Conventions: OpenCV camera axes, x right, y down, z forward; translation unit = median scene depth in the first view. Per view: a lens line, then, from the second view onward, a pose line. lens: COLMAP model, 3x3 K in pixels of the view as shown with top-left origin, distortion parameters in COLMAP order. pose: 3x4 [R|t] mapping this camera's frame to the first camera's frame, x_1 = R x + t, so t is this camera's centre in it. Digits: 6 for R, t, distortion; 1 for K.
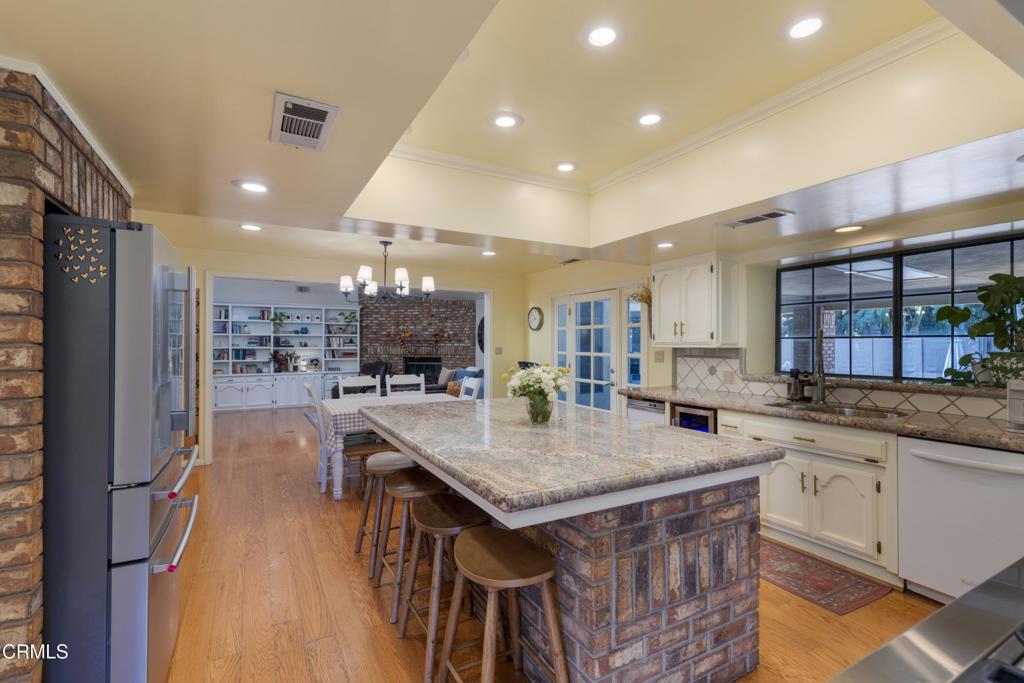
lens RADIAL K [[469.7, 0, 517.7], [0, 469.7, 343.6], [0, 0, 1]] dist [0.005937, 0.000803]
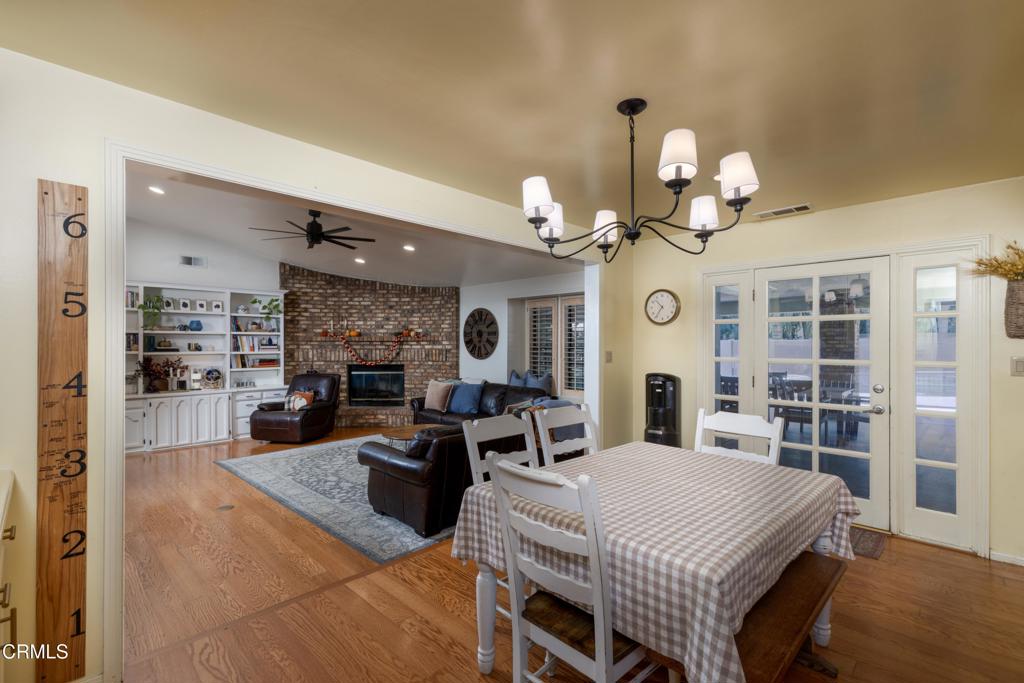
lens RADIAL K [[469.7, 0, 511.2], [0, 469.7, 344.5], [0, 0, 1]] dist [0.005937, 0.000803]
pose [[0.964043, -0.001328, 0.265743, -0.944500], [0.001855, 0.999997, -0.001734, 0.000653], [-0.265740, 0.002165, 0.964042, 1.206330]]
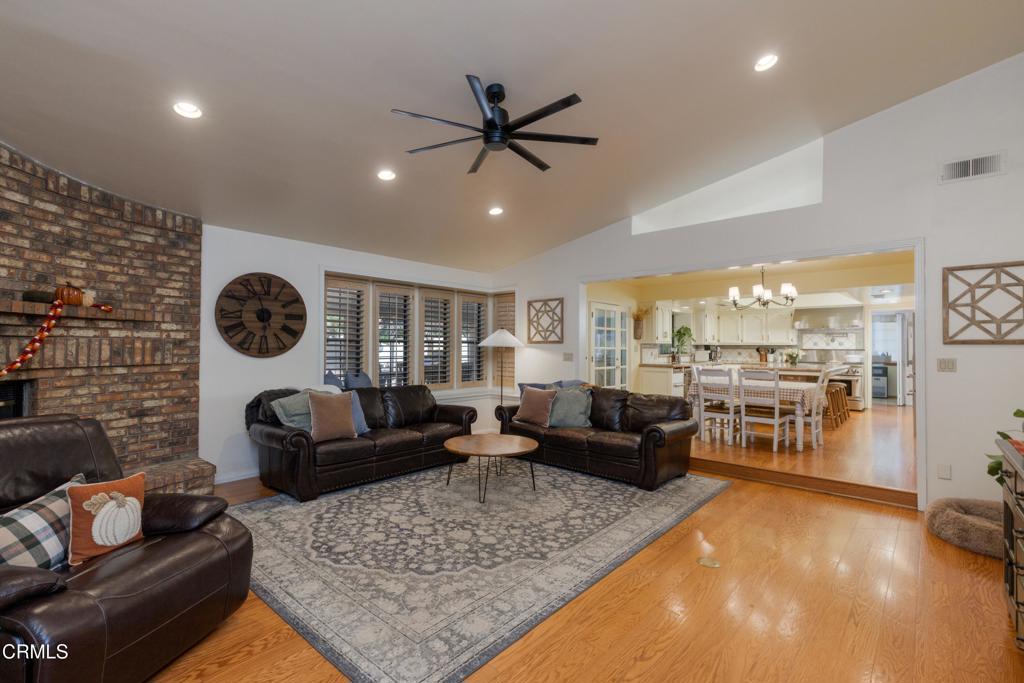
lens RADIAL K [[469.7, 0, 511.8], [0, 469.7, 342.6], [0, 0, 1]] dist [0.005937, 0.000803]
pose [[-0.324179, 0.008038, 0.945962, -2.464654], [-0.003928, 0.999944, -0.009843, 0.049474], [-0.945988, -0.006907, -0.324129, 3.998375]]
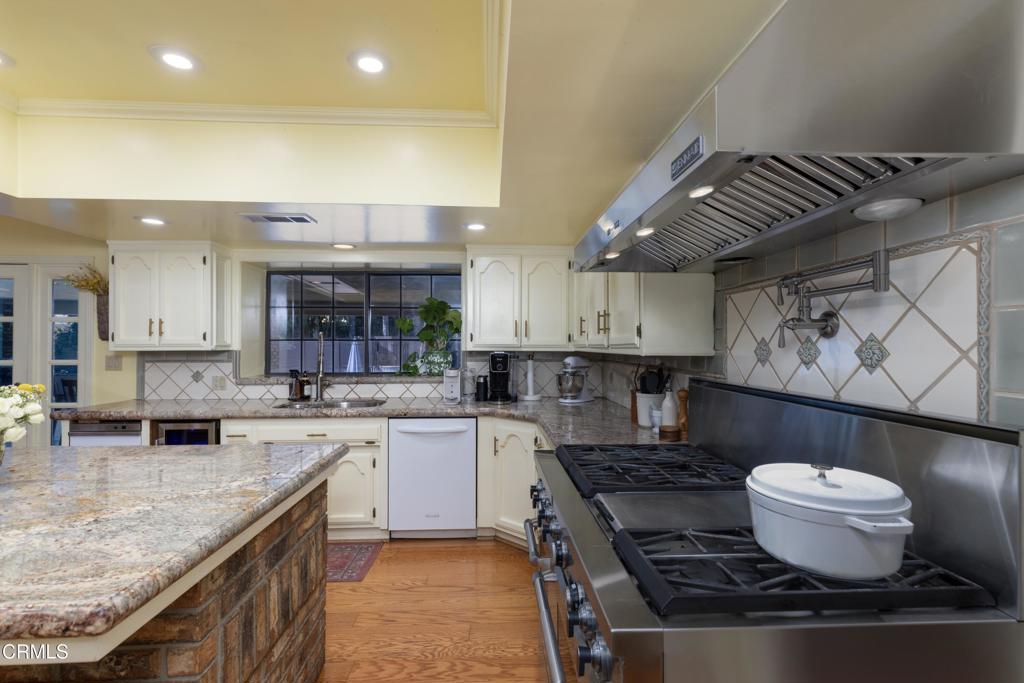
lens RADIAL K [[469.7, 0, 513.4], [0, 469.7, 342.2], [0, 0, 1]] dist [0.005937, 0.000803]
pose [[0.446336, 0.004091, 0.894856, -0.115830], [0.000984, 0.999987, -0.005063, -0.001220], [-0.894865, 0.003141, 0.446326, 0.096728]]
